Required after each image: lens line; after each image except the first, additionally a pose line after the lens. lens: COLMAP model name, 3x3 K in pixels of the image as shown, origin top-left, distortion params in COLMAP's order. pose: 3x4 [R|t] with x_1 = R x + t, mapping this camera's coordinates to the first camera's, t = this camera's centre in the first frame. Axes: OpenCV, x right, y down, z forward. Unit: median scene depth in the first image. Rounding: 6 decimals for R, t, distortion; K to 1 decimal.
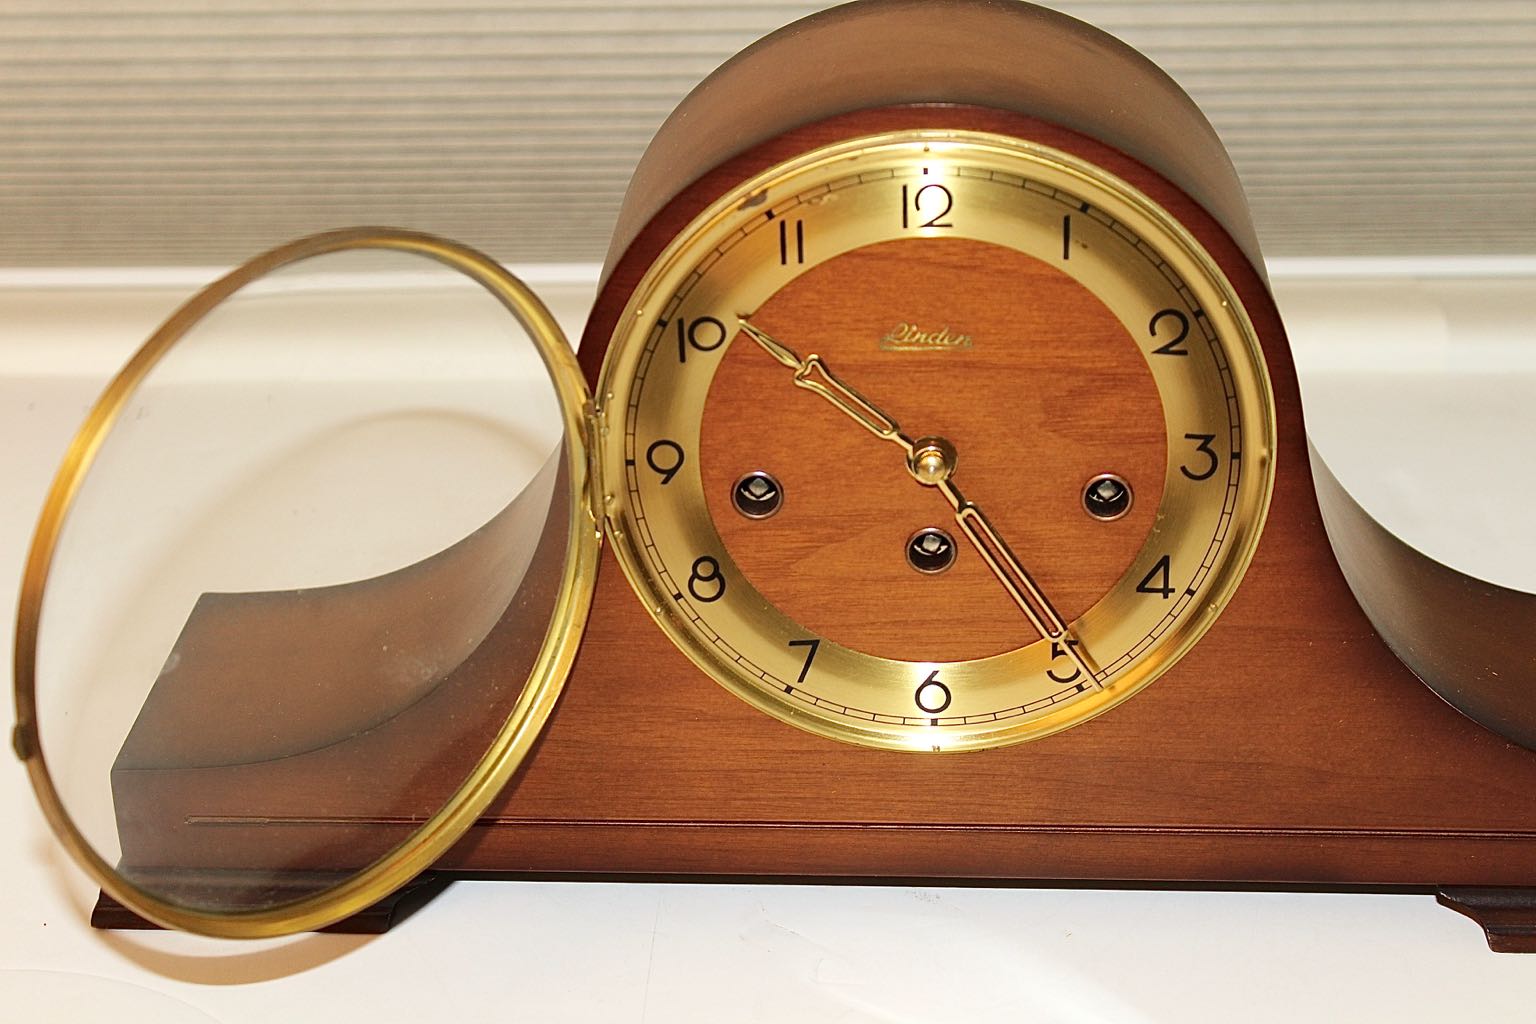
lens RADIAL K [[2884.0, 0, 768.0], [0, 2884.0, 512.0], [0, 0, 1]] dist [0.046683, 0.191067]
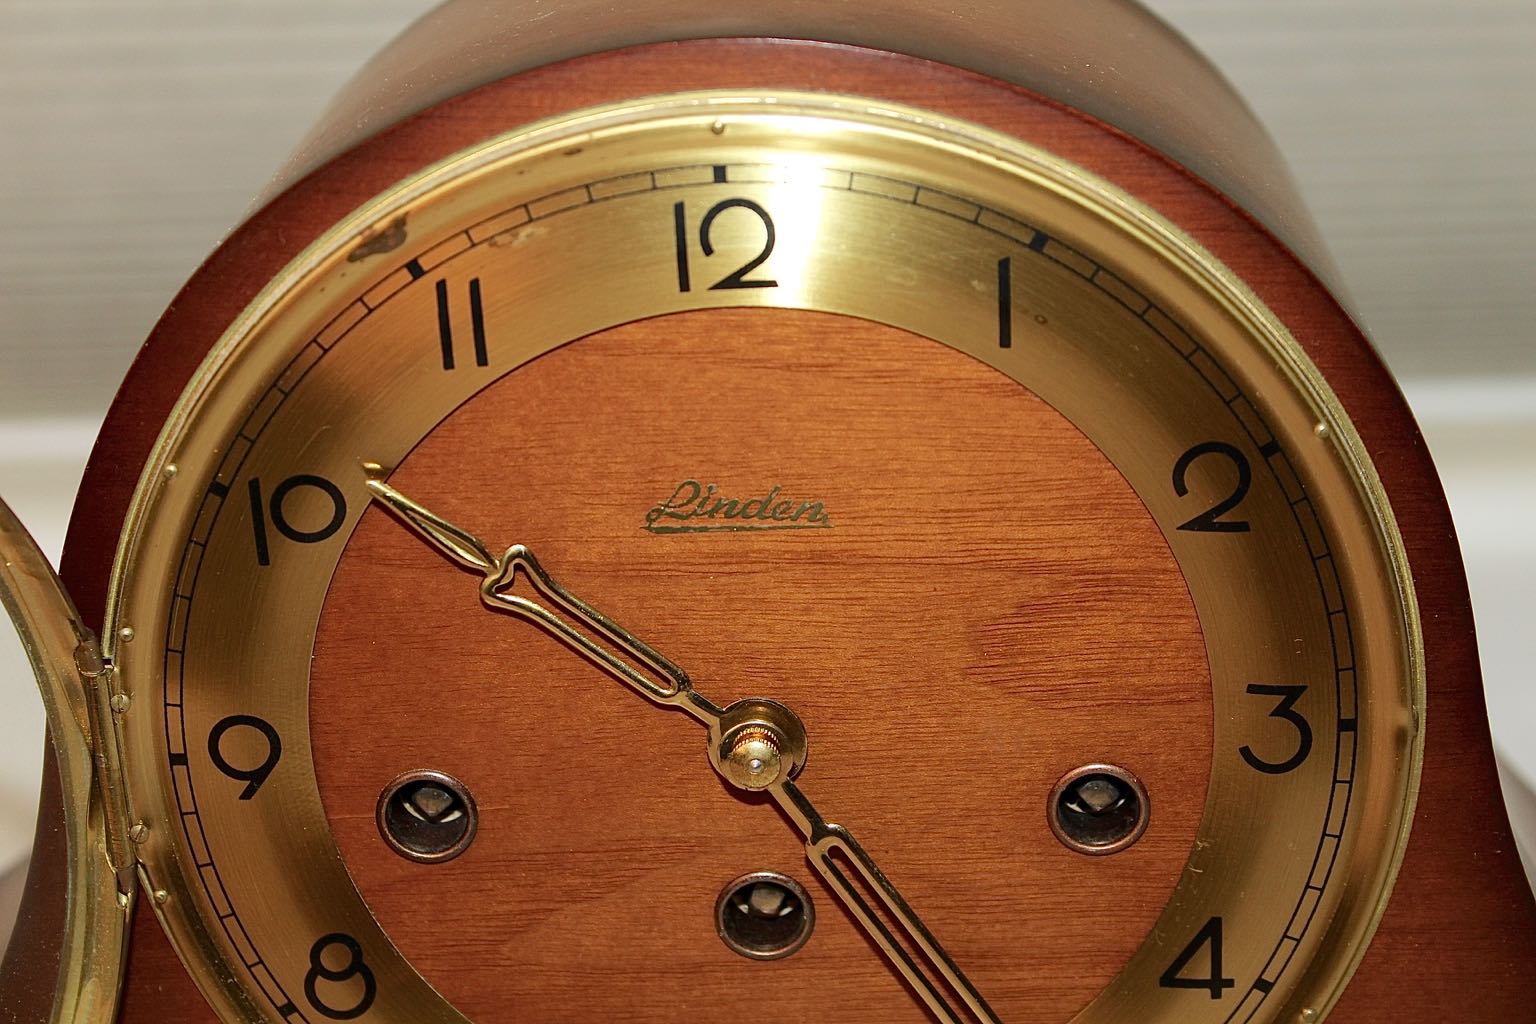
lens RADIAL K [[2482.6, 0, 768.0], [0, 2482.6, 512.0], [0, 0, 1]] dist [0.037787, -0.023058]
pose [[0.999791, -0.019893, -0.004787, 0.061980], [0.019523, 0.997512, -0.067741, -0.029415], [0.006122, 0.067634, 0.997691, 0.556432]]
